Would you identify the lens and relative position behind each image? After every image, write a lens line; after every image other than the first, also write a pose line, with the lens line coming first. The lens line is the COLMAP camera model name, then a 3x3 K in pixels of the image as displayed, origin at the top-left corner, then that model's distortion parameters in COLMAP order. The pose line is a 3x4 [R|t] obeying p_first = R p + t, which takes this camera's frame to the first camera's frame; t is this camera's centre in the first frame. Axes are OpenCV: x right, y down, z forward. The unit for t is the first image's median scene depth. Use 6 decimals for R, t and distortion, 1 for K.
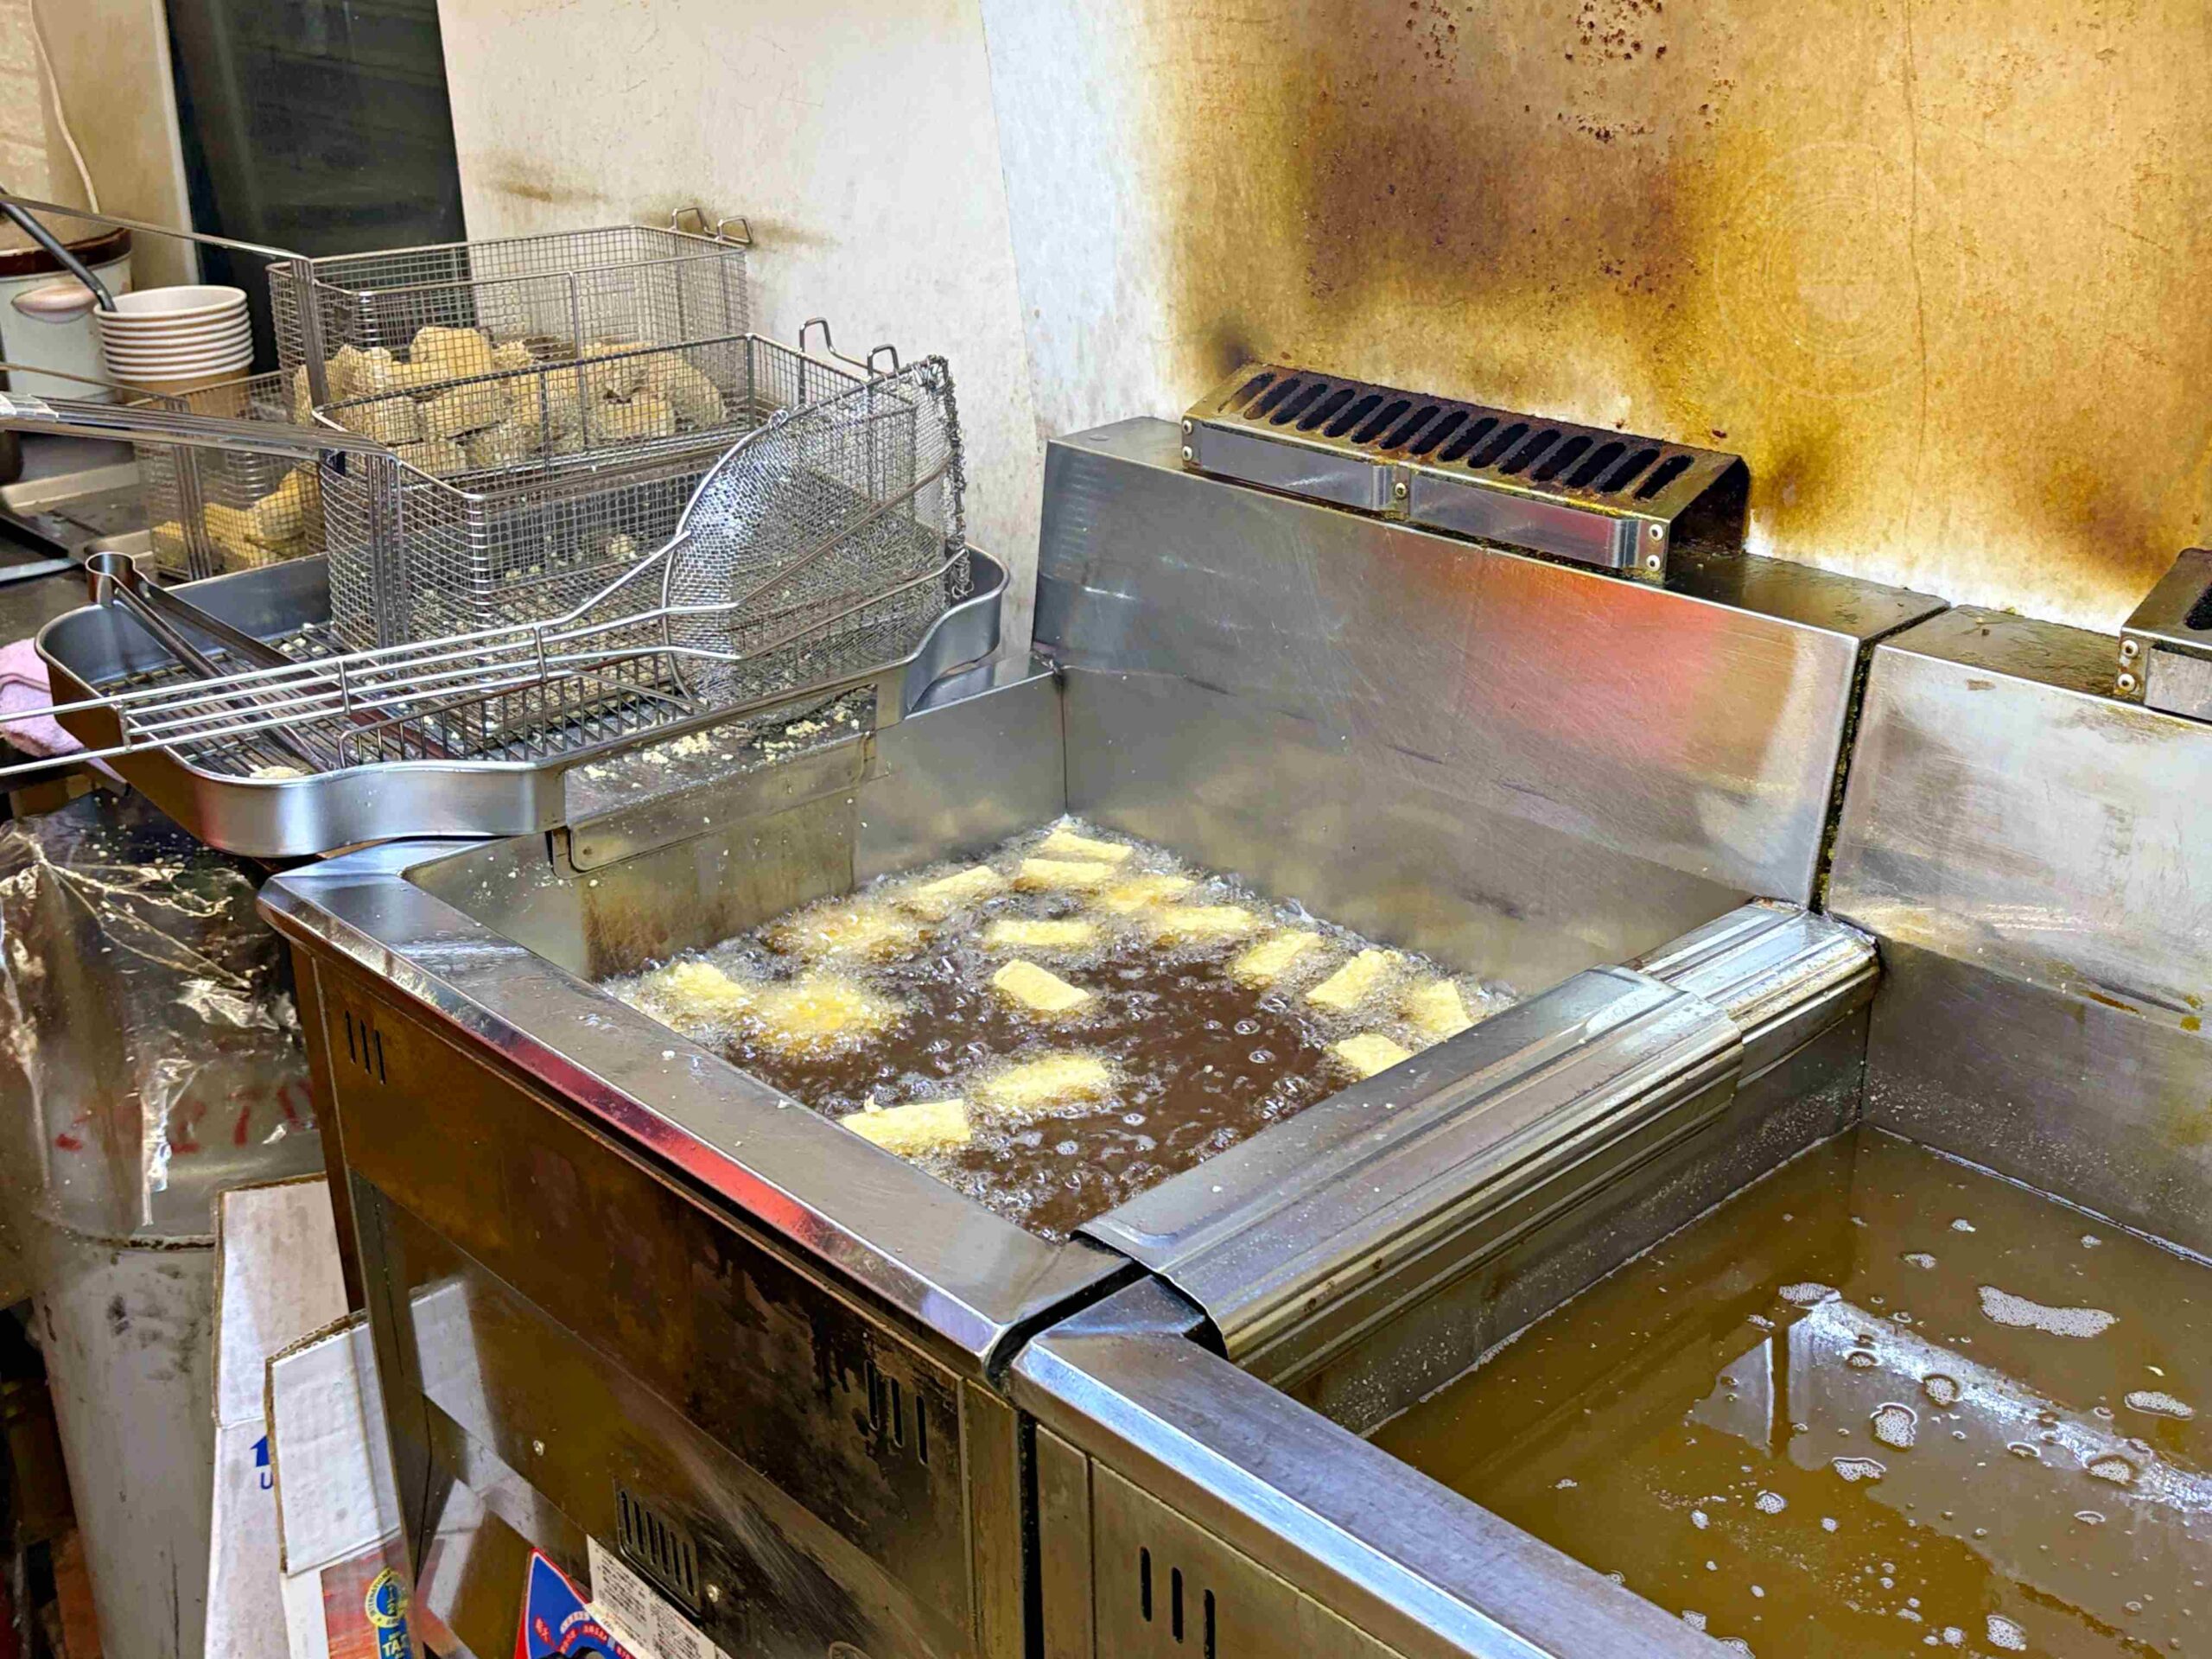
lens RADIAL K [[2552.6, 0, 1098.1], [0, 2552.6, 797.0], [0, 0, 1]] dist [0.175978, -0.479957]
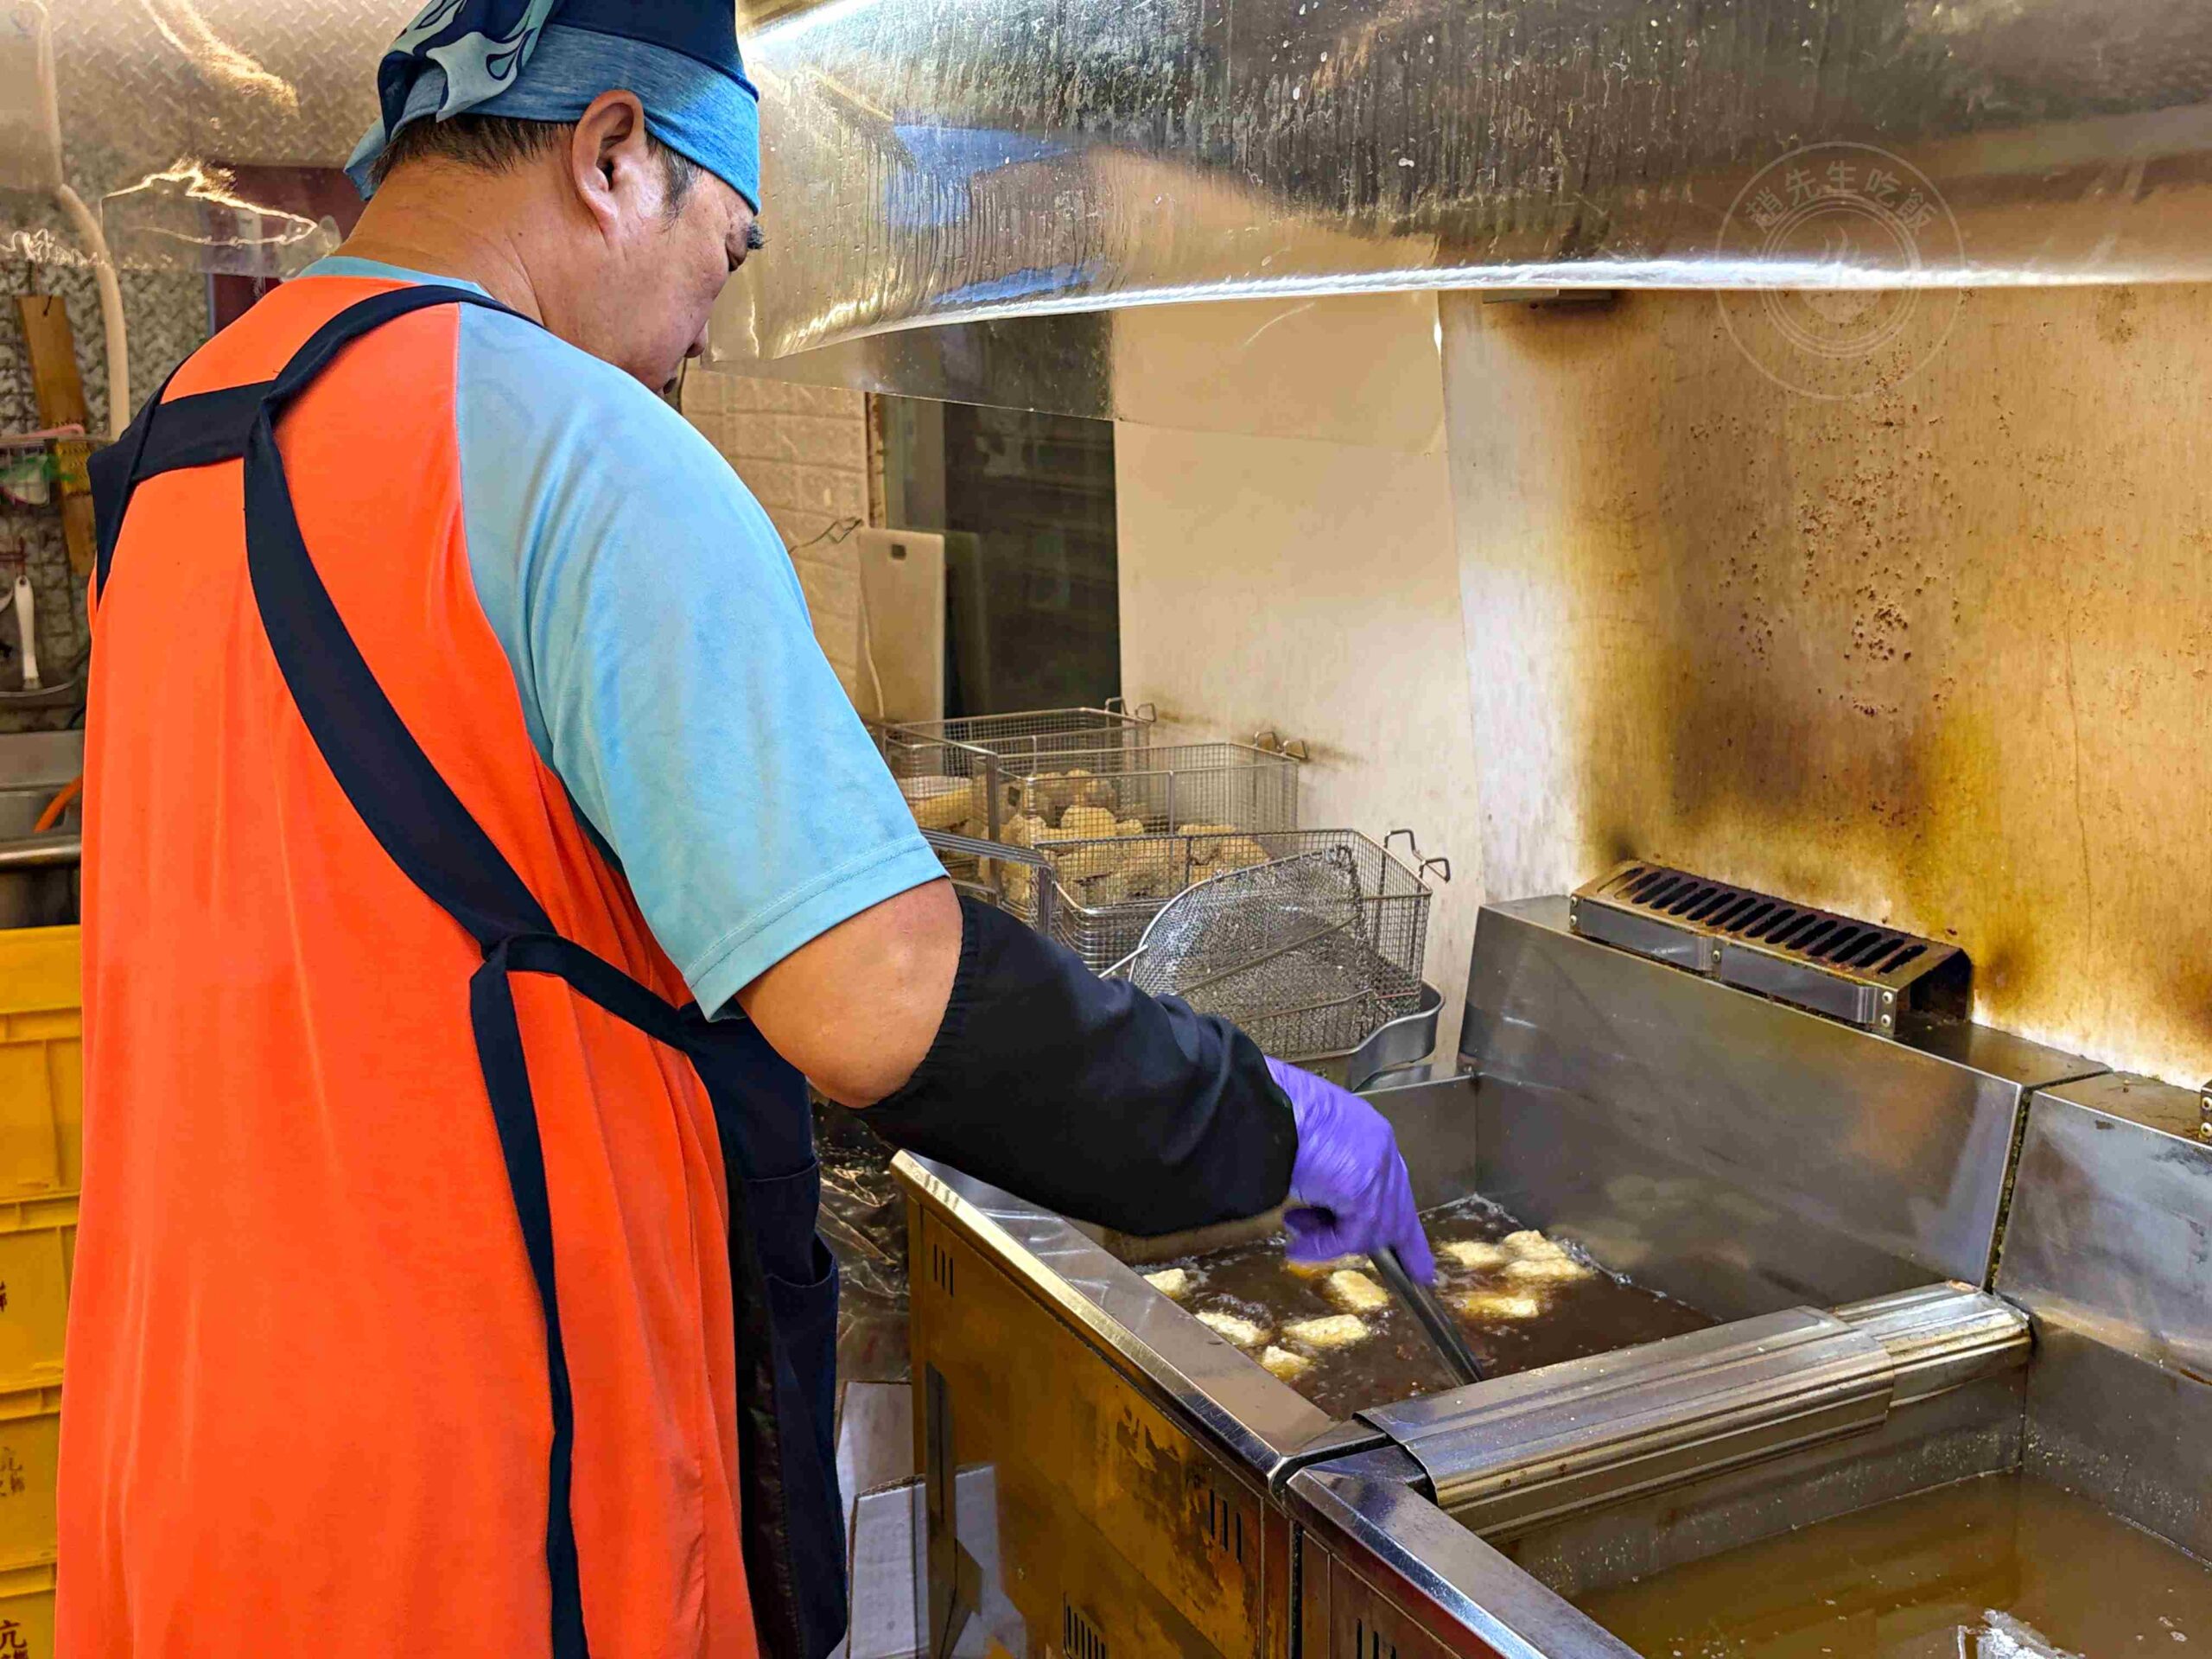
lens RADIAL K [[2202.9, 0, 1106.0], [0, 2202.9, 829.5], [0, 0, 1]] dist [0.093225, 0.000652]
pose [[0.962157, 0.066316, -0.264302, 0.122045], [-0.113852, 0.979051, -0.168811, 0.053091], [0.247570, 0.192514, 0.949551, -0.219788]]
